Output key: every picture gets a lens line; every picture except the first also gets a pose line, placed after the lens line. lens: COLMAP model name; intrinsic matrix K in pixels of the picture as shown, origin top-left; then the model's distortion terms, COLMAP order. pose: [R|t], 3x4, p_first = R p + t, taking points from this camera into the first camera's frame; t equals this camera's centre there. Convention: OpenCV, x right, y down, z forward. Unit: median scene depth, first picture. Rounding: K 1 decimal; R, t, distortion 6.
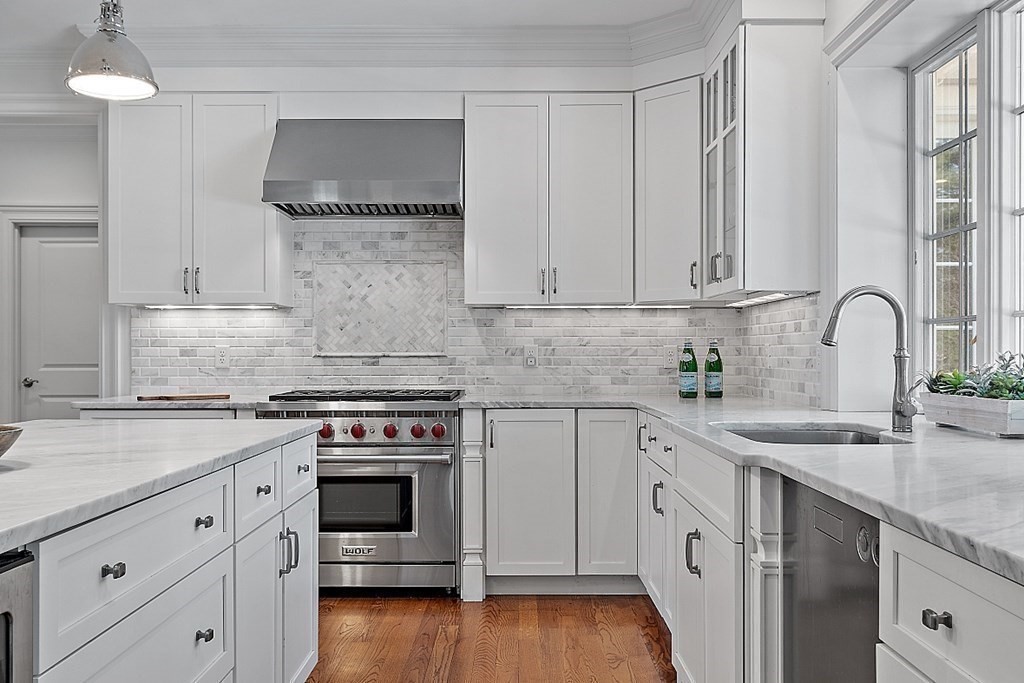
lens RADIAL K [[941.2, 0, 512.1], [0, 941.2, 349.4], [0, 0, 1]] dist [0.010117, 0.000000]
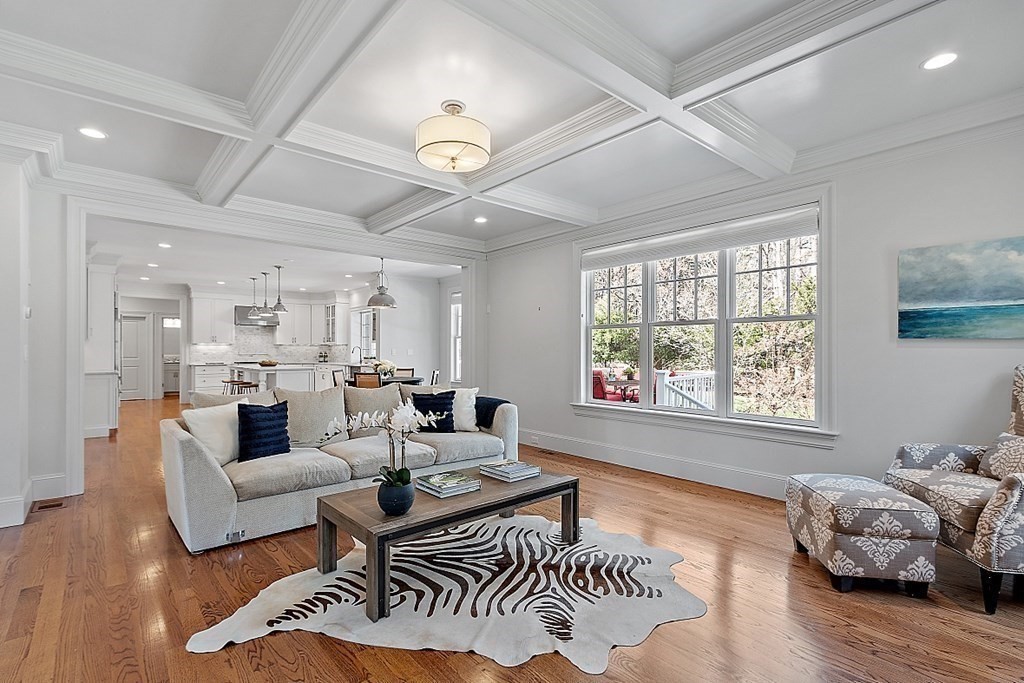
lens RADIAL K [[482.4, 0, 514.6], [0, 482.4, 350.5], [0, 0, 1]] dist [0.001779, 0.000115]
pose [[0.758570, 0.001431, 0.651590, -0.725214], [-0.004096, 0.999988, 0.002572, -0.024849], [-0.651578, -0.004620, 0.758567, -1.705967]]
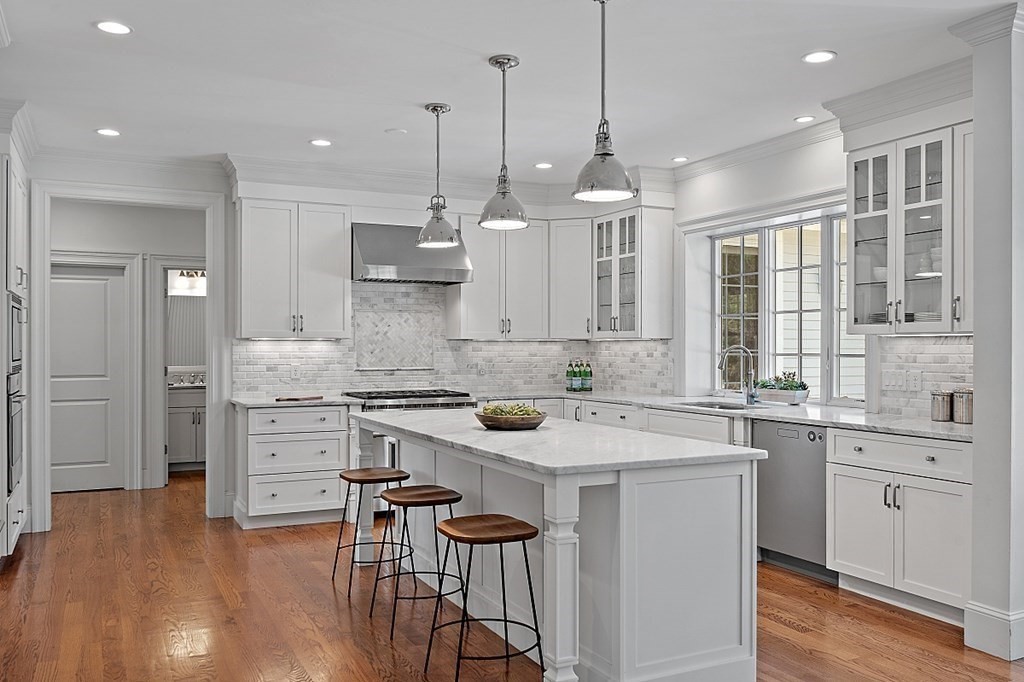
lens RADIAL K [[846.7, 0, 512.3], [0, 846.7, 341.1], [0, 0, 1]] dist [-0.011850, -0.000508]
pose [[0.898184, 0.002909, 0.439610, -0.594384], [-0.001720, 0.999994, -0.003103, -0.037379], [-0.439616, 0.002031, 0.898184, -0.380225]]
